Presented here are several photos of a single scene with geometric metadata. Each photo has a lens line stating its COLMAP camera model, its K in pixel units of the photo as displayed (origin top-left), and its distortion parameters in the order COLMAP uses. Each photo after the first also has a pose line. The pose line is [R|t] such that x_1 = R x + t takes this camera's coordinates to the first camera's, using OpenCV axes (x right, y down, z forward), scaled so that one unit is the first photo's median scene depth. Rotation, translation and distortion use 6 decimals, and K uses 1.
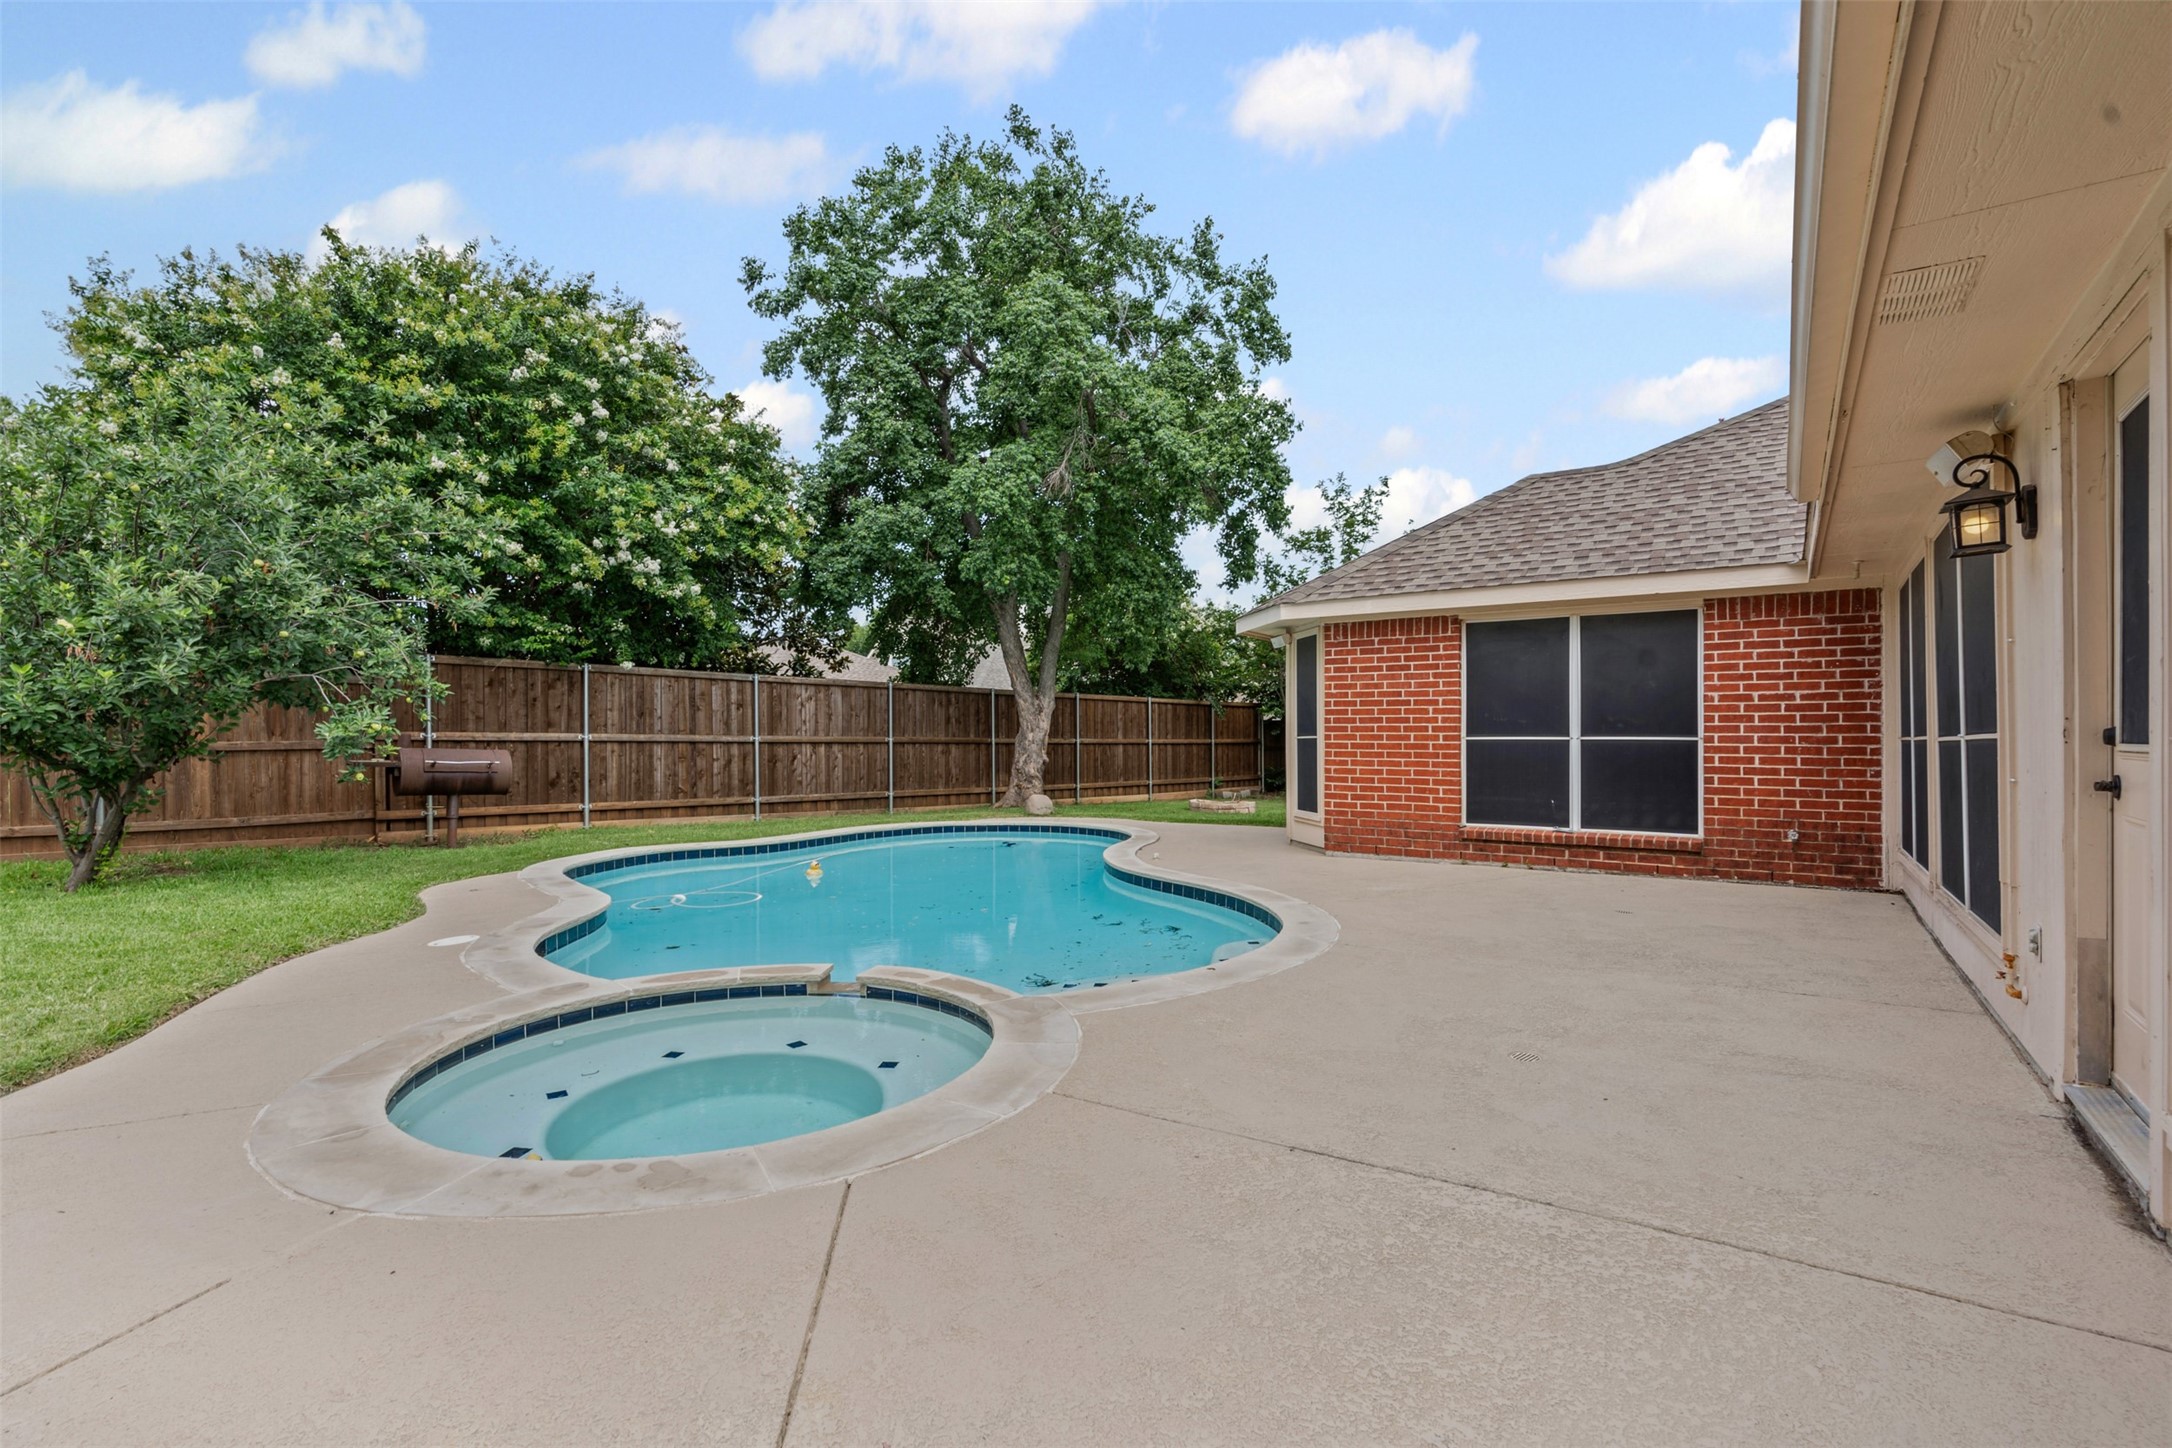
lens RADIAL K [[1011.7, 0, 1081.3], [0, 1011.7, 721.7], [0, 0, 1]] dist [-0.000594, 0.000333]
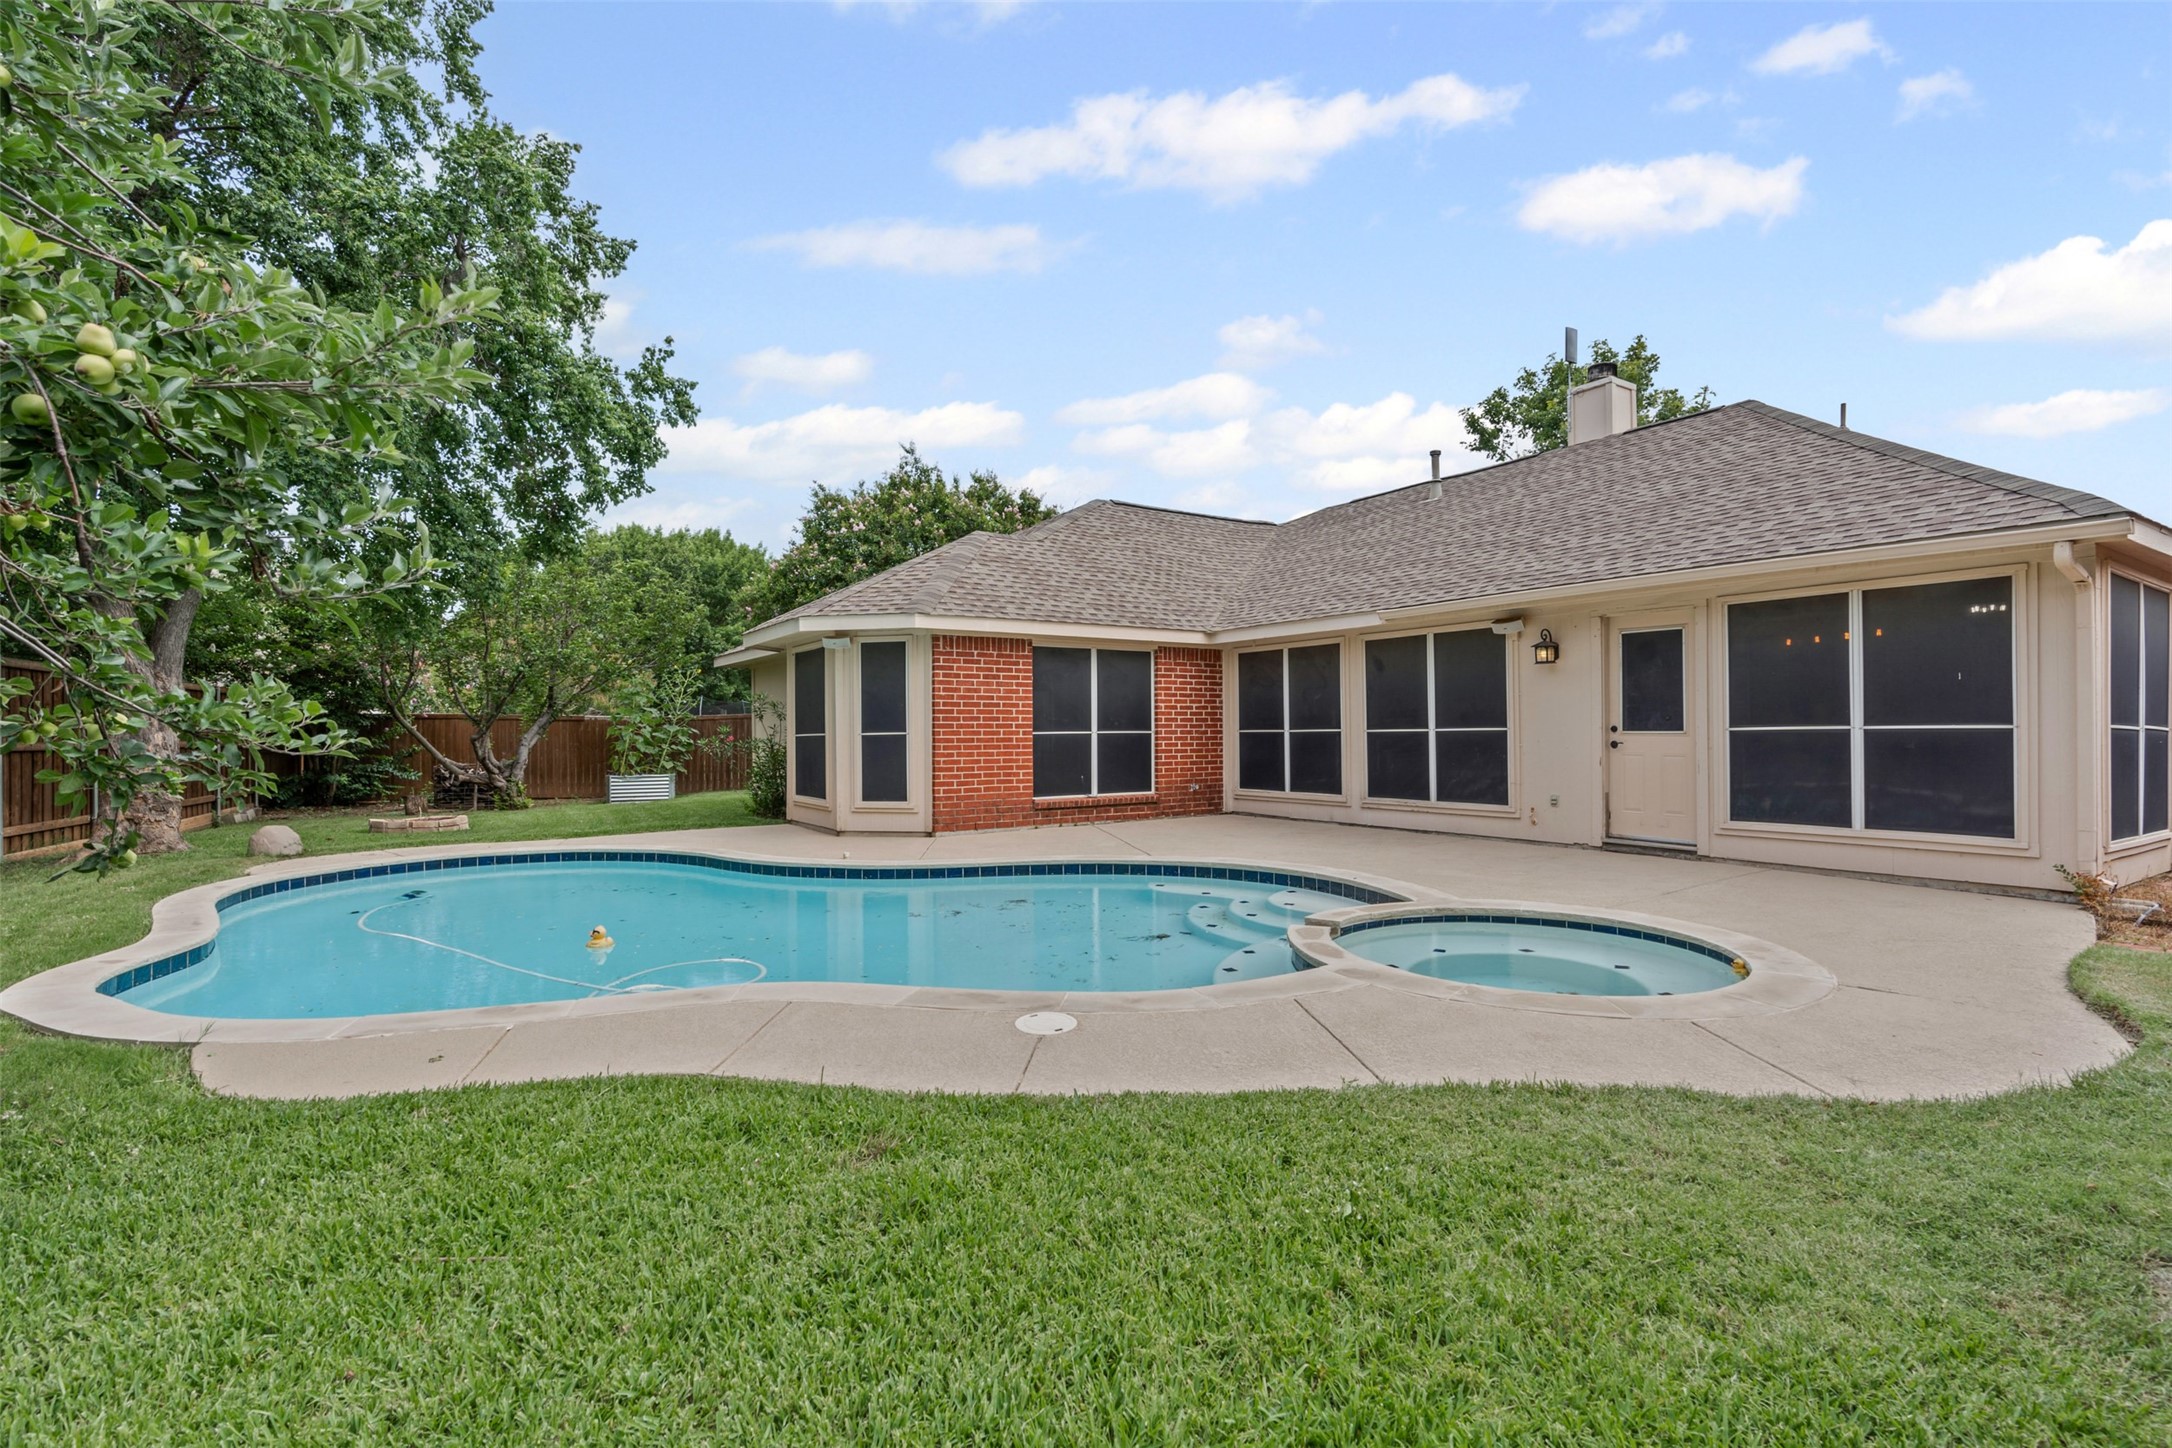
lens RADIAL K [[1011.7, 0, 1083.2], [0, 1011.7, 743.5], [0, 0, 1]] dist [-0.000594, 0.000333]
pose [[0.359453, -0.013914, 0.933059, -0.844209], [-0.006631, 0.999825, 0.017465, 0.006220], [-0.933140, -0.012465, 0.359298, 0.472523]]
